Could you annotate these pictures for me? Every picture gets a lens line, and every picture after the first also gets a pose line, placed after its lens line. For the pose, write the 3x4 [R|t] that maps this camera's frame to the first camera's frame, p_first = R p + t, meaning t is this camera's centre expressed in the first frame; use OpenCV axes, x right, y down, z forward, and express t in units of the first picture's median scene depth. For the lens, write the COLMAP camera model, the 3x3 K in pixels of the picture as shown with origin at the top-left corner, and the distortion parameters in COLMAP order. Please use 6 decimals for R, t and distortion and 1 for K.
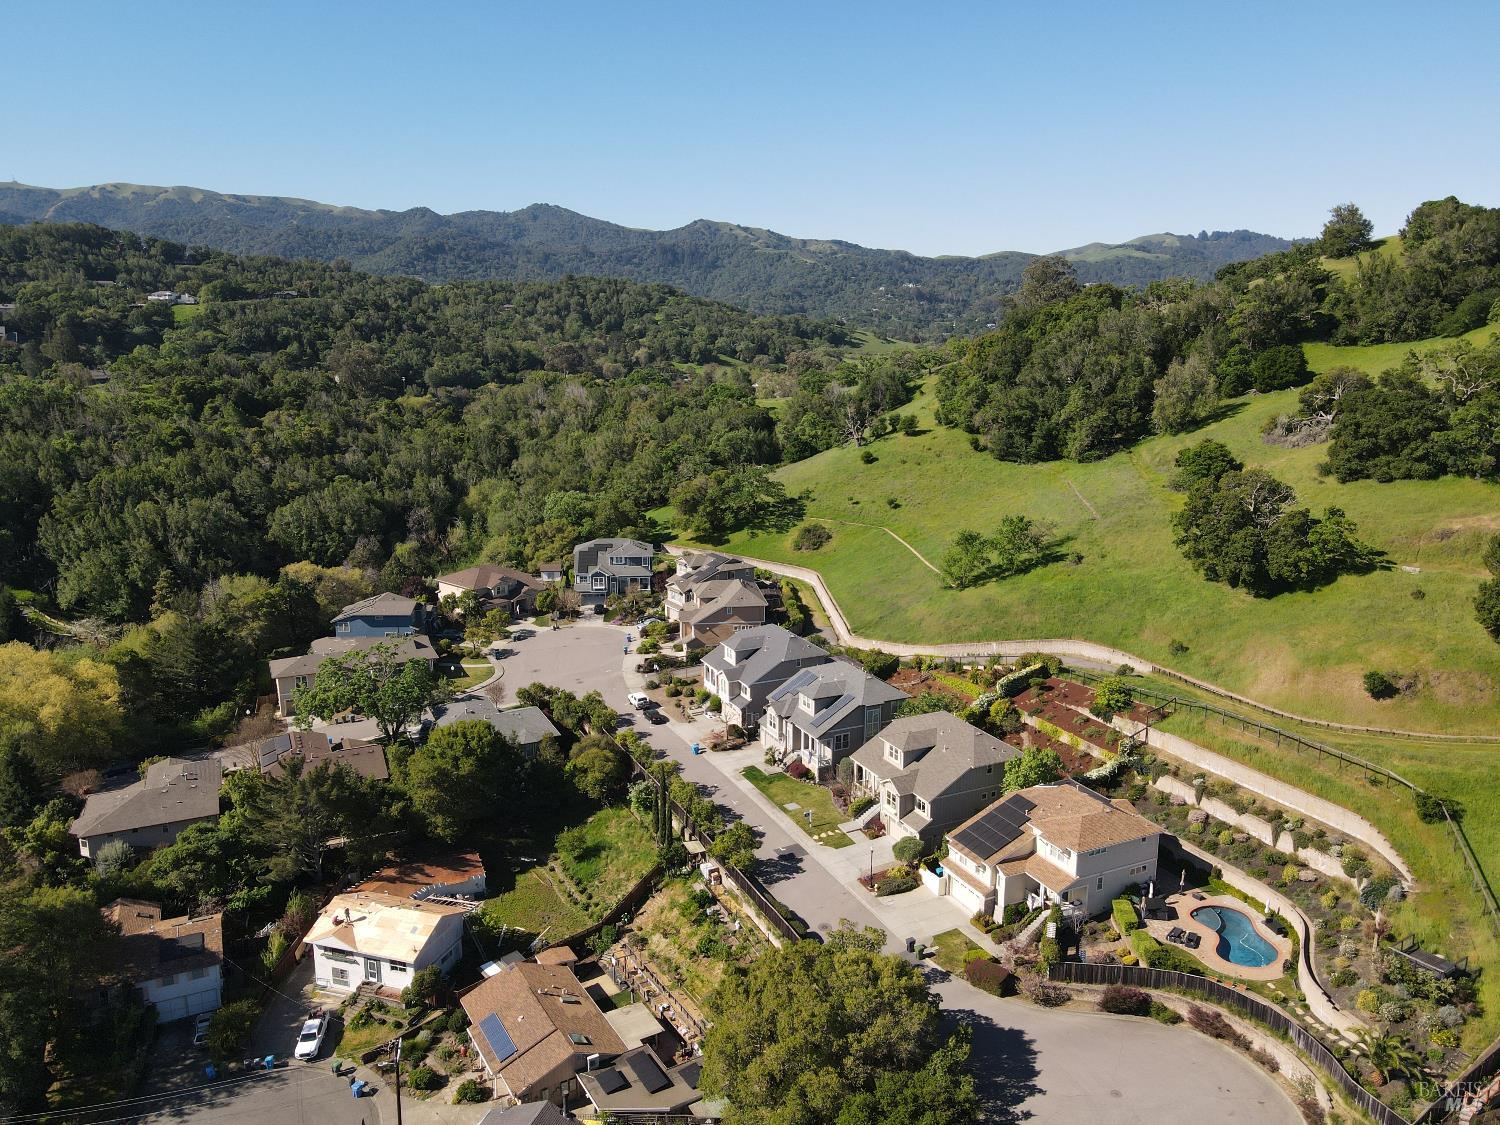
lens RADIAL K [[1102.4, 0, 746.7], [0, 1102.4, 564.2], [0, 0, 1]] dist [-0.005543, 0.043193]
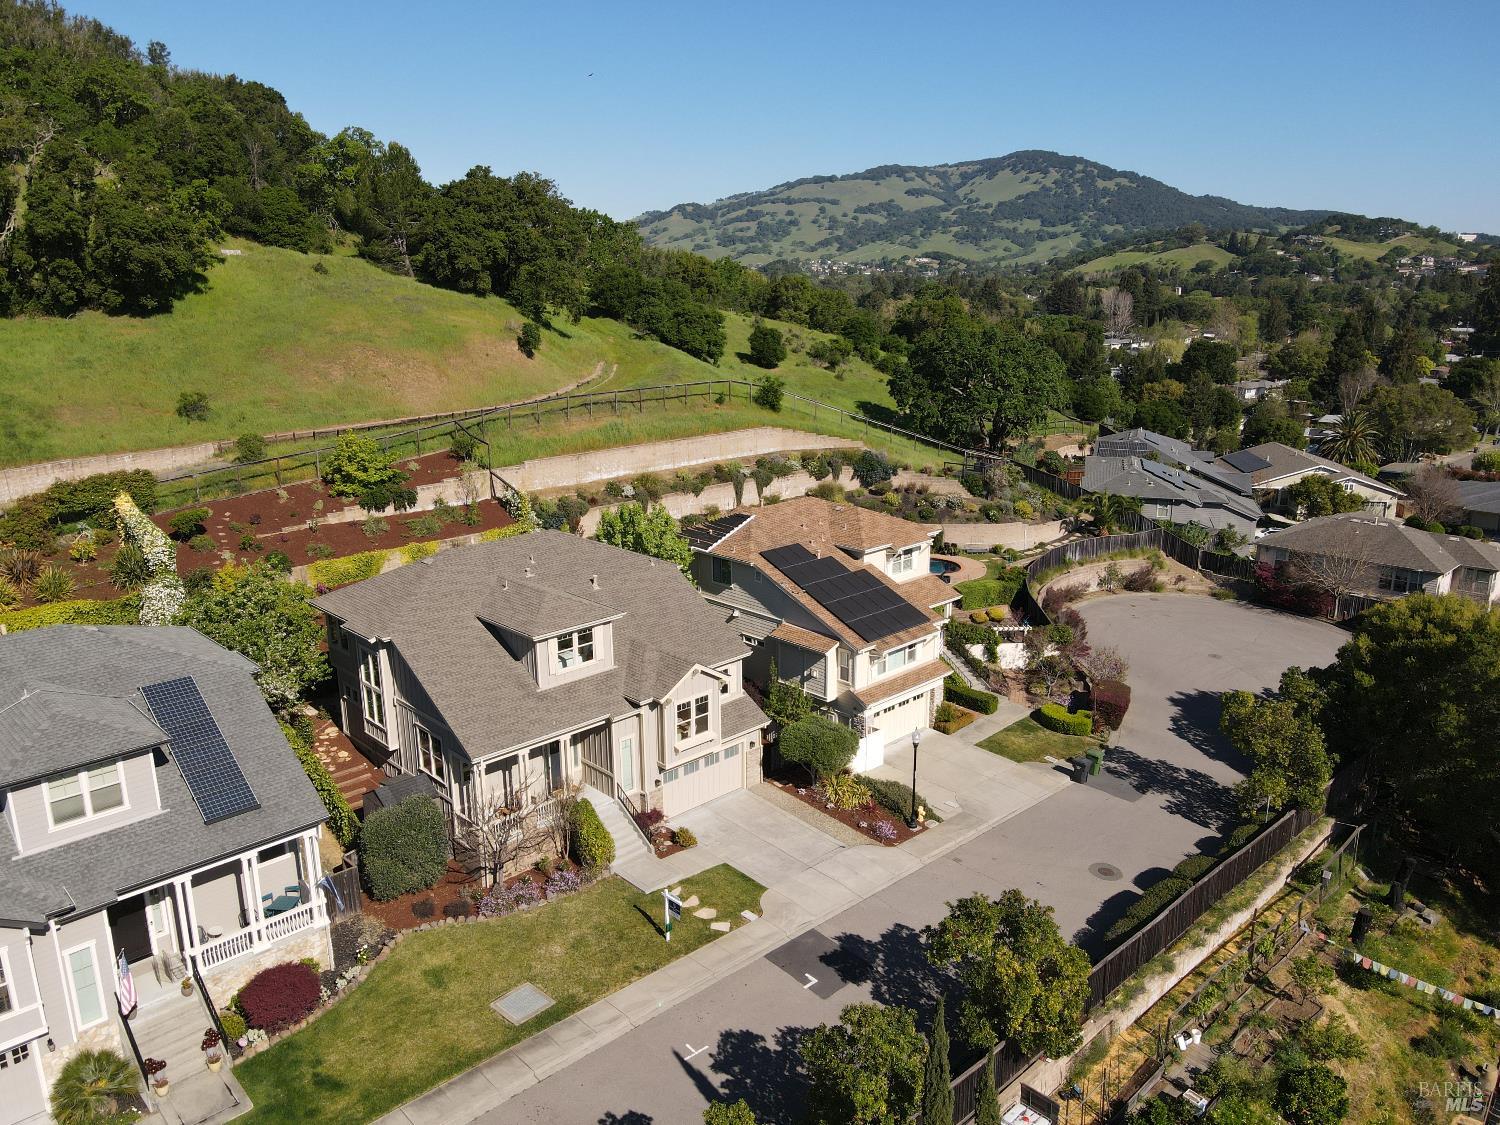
lens RADIAL K [[1102.4, 0, 746.7], [0, 1102.4, 564.2], [0, 0, 1]] dist [-0.005543, 0.043193]
pose [[-0.318113, -0.240215, 0.917116, -0.195245], [0.210745, 0.925247, 0.315444, 0.033918], [-0.924333, 0.293624, -0.243709, 0.906152]]
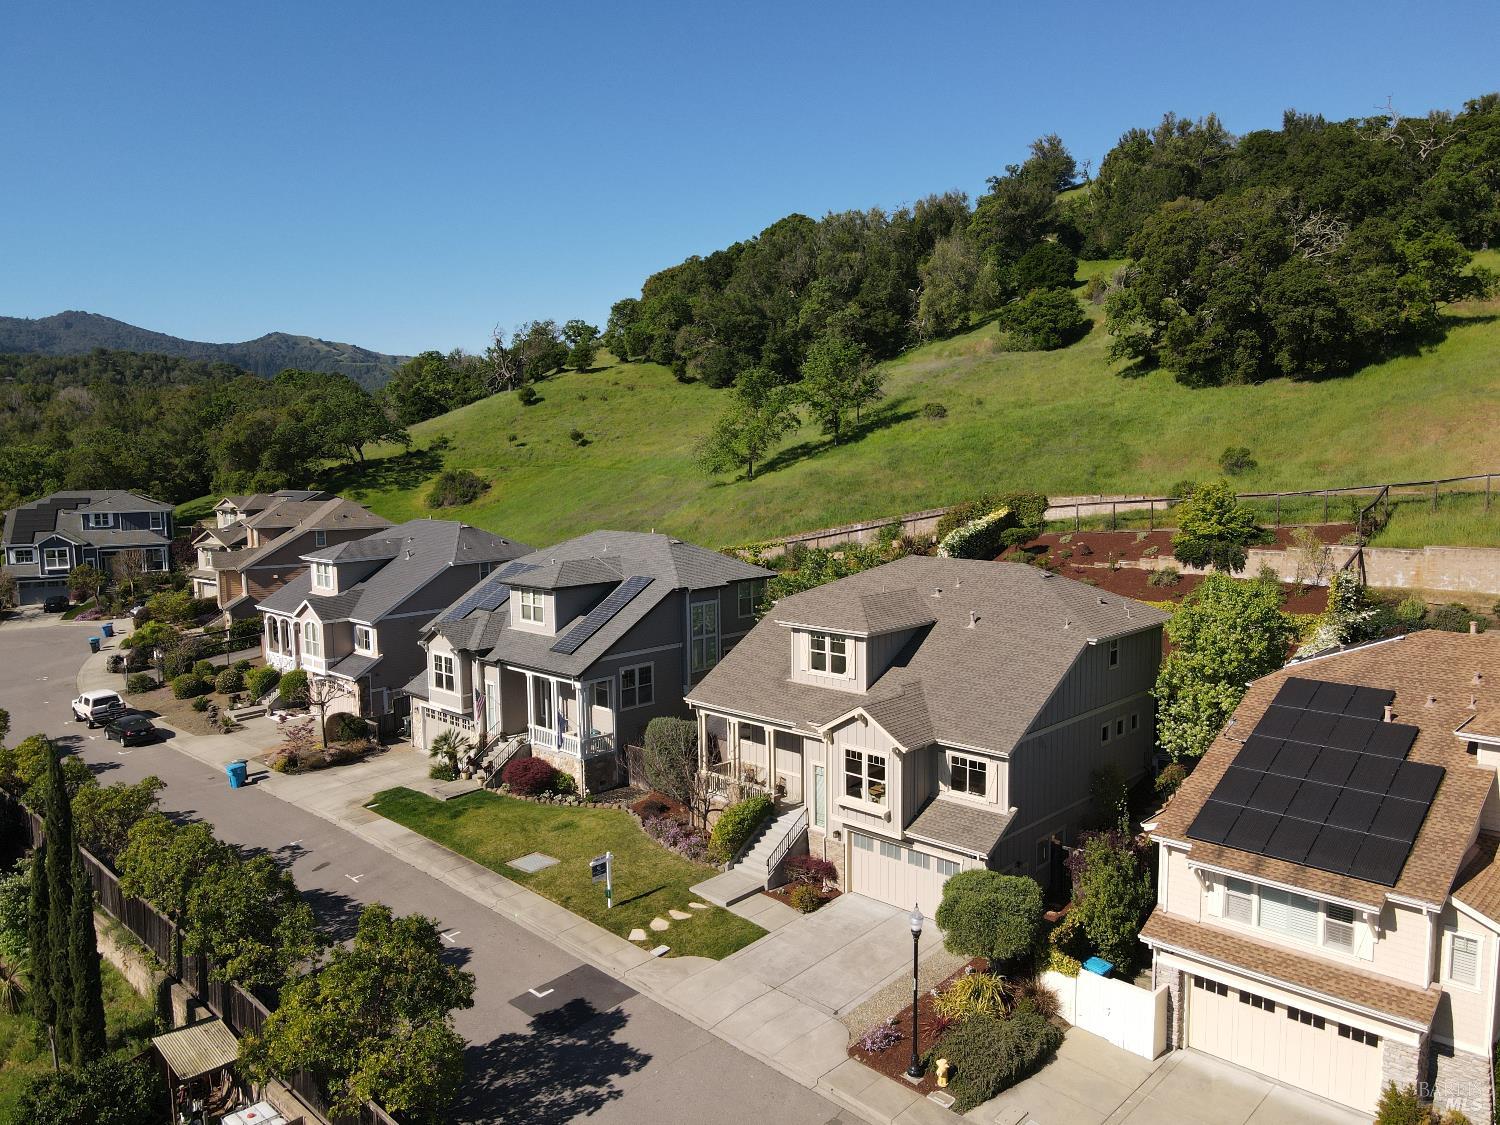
lens RADIAL K [[1102.4, 0, 746.7], [0, 1102.4, 564.2], [0, 0, 1]] dist [-0.005543, 0.043193]
pose [[0.937117, -0.048134, 0.345681, -0.009830], [0.085890, 0.991790, -0.094742, 0.152853], [-0.338283, 0.118475, 0.933557, 0.596020]]
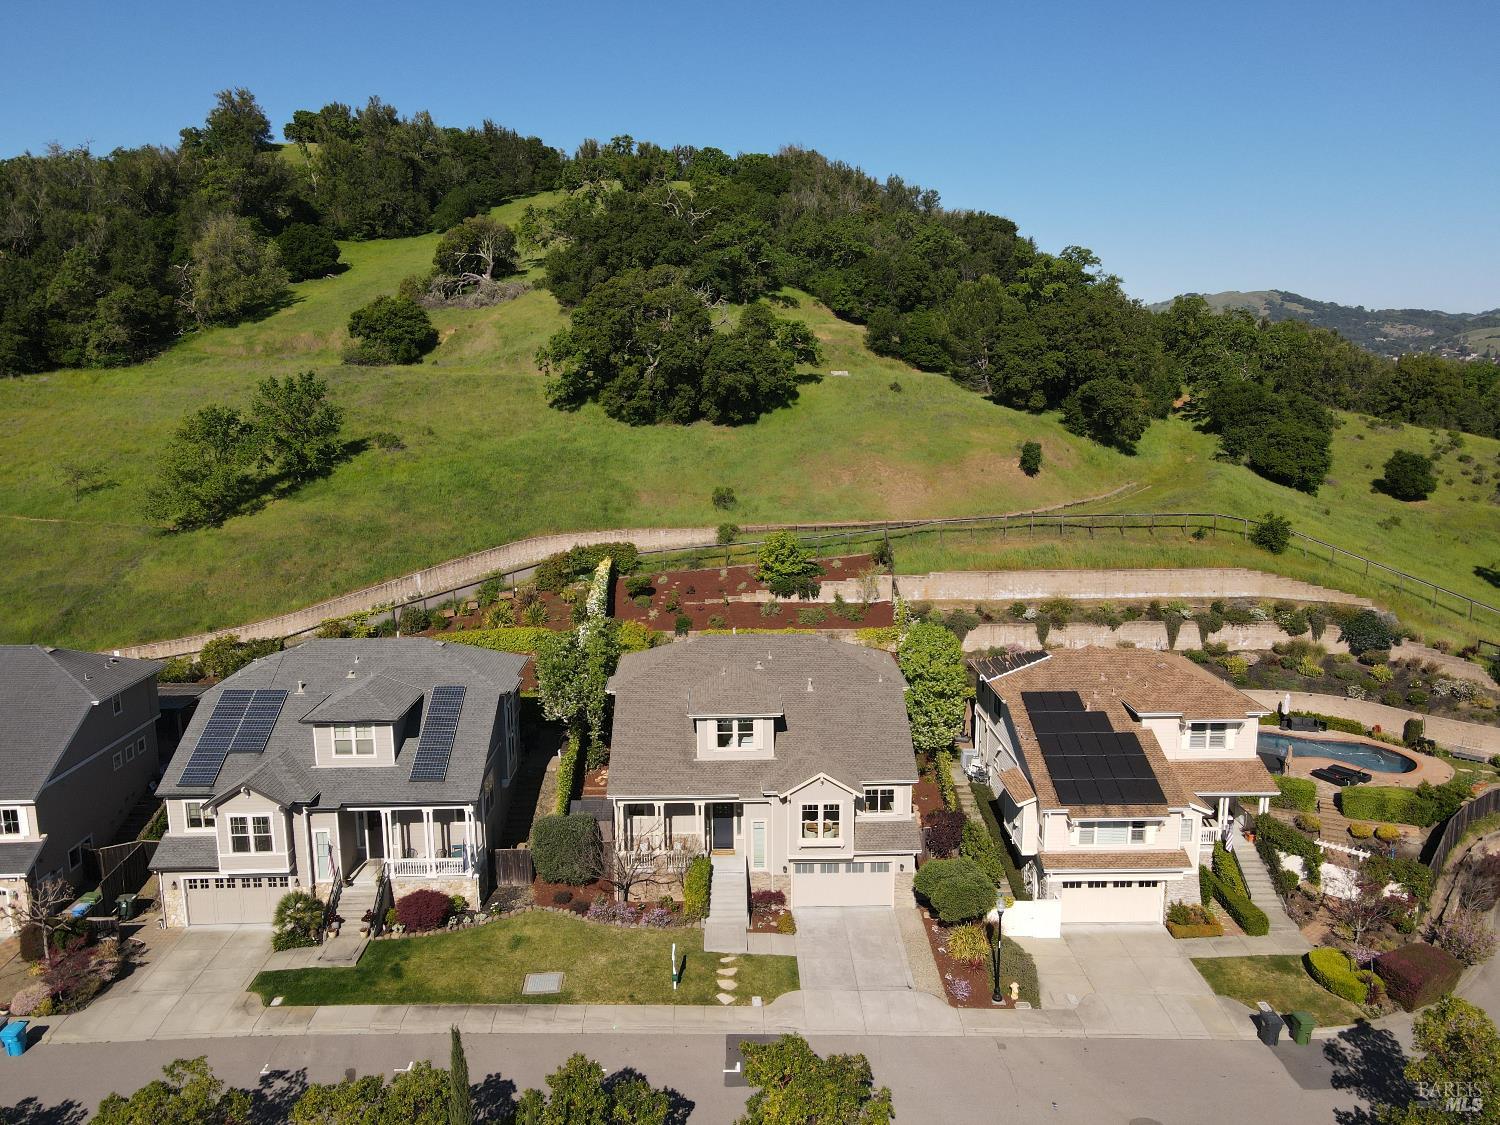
lens RADIAL K [[1102.4, 0, 746.7], [0, 1102.4, 564.2], [0, 0, 1]] dist [-0.005543, 0.043193]
pose [[0.406785, -0.163392, 0.898793, -0.222406], [0.201301, 0.975723, 0.086270, 0.059070], [-0.891069, 0.145835, 0.429800, 0.700199]]
